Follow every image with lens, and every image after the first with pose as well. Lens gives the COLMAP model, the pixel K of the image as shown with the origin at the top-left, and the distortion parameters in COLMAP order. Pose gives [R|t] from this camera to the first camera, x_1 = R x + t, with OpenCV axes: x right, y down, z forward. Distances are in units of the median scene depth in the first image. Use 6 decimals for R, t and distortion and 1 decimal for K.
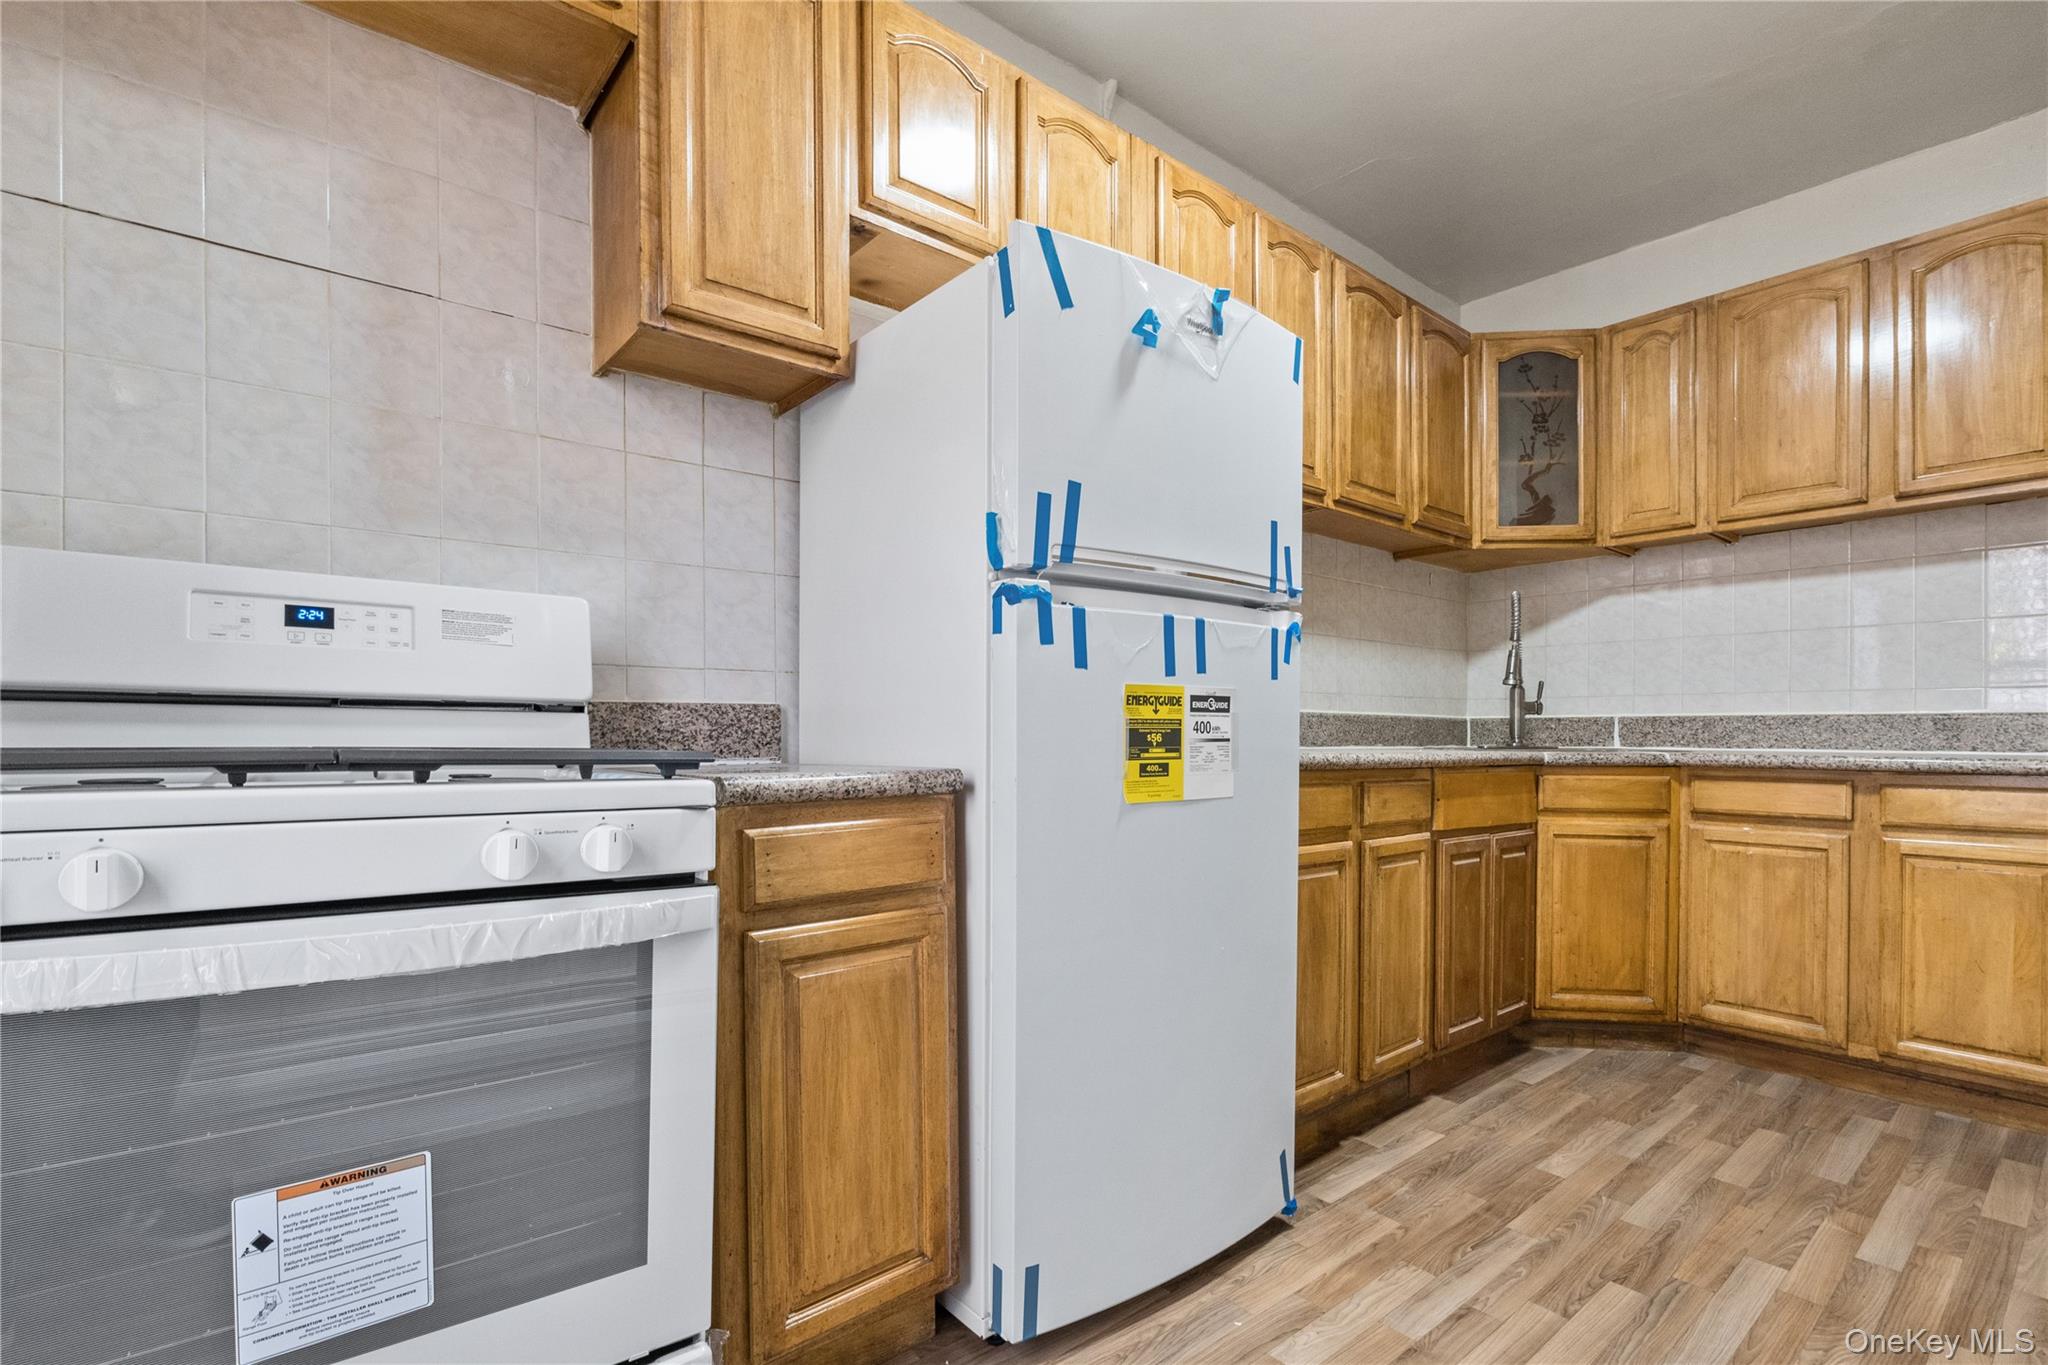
lens RADIAL K [[953.4, 0, 1023.7], [0, 953.4, 733.3], [0, 0, 1]] dist [0.002341, 0.001055]
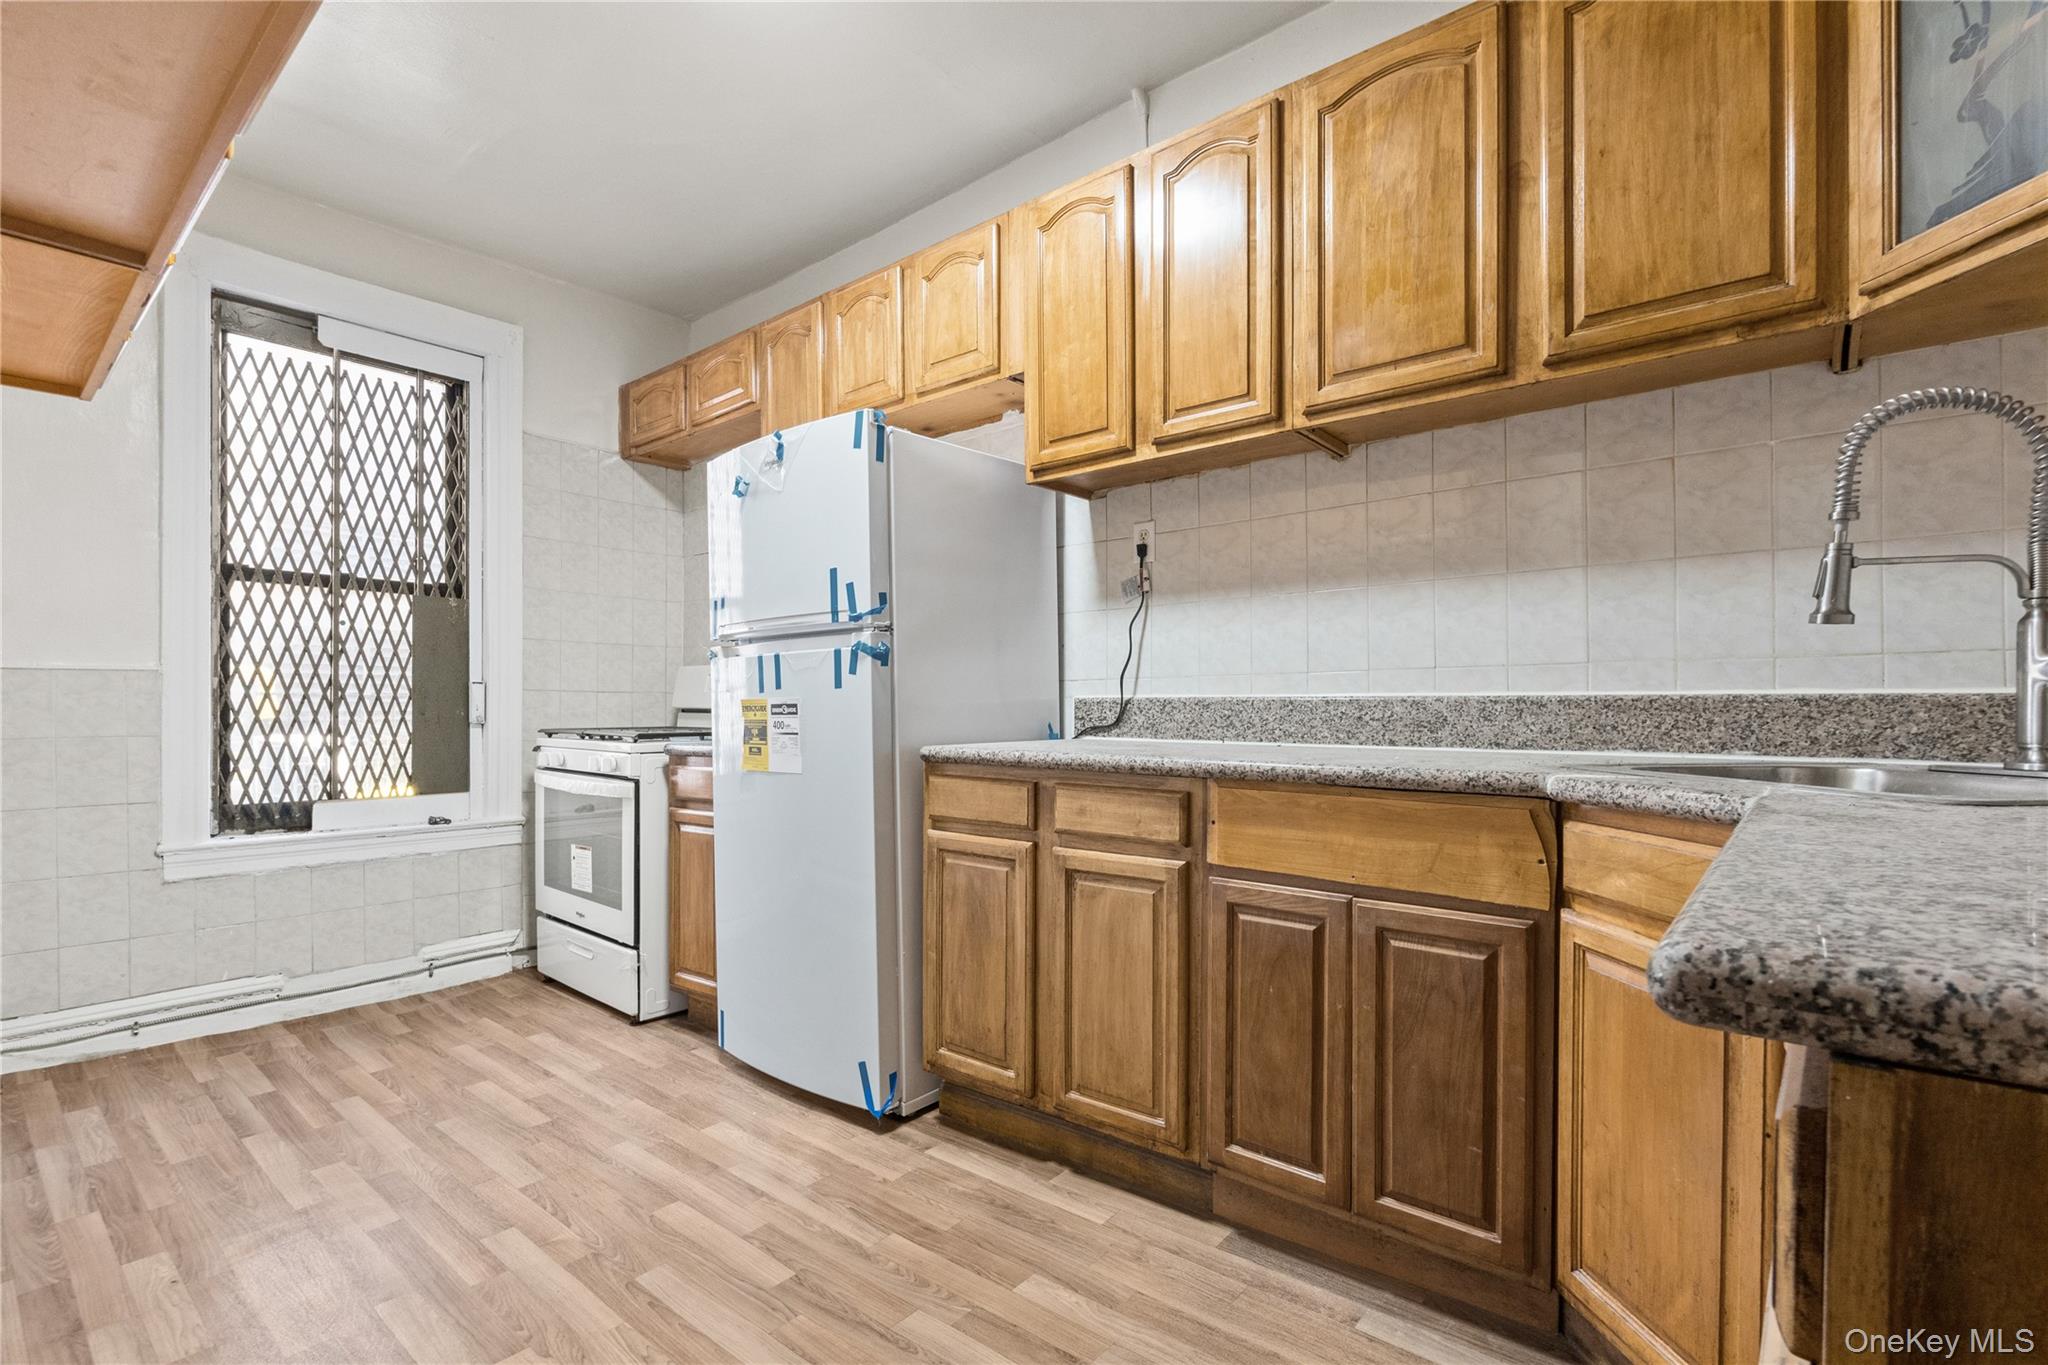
lens RADIAL K [[935.2, 0, 1016.7], [0, 935.2, 716.3], [0, 0, 1]] dist [-0.004021, -0.000800]
pose [[0.172847, 0.001648, -0.984947, 1.572402], [0.004335, 0.999988, 0.002434, -0.020401], [0.984939, -0.004691, 0.172838, 1.023494]]
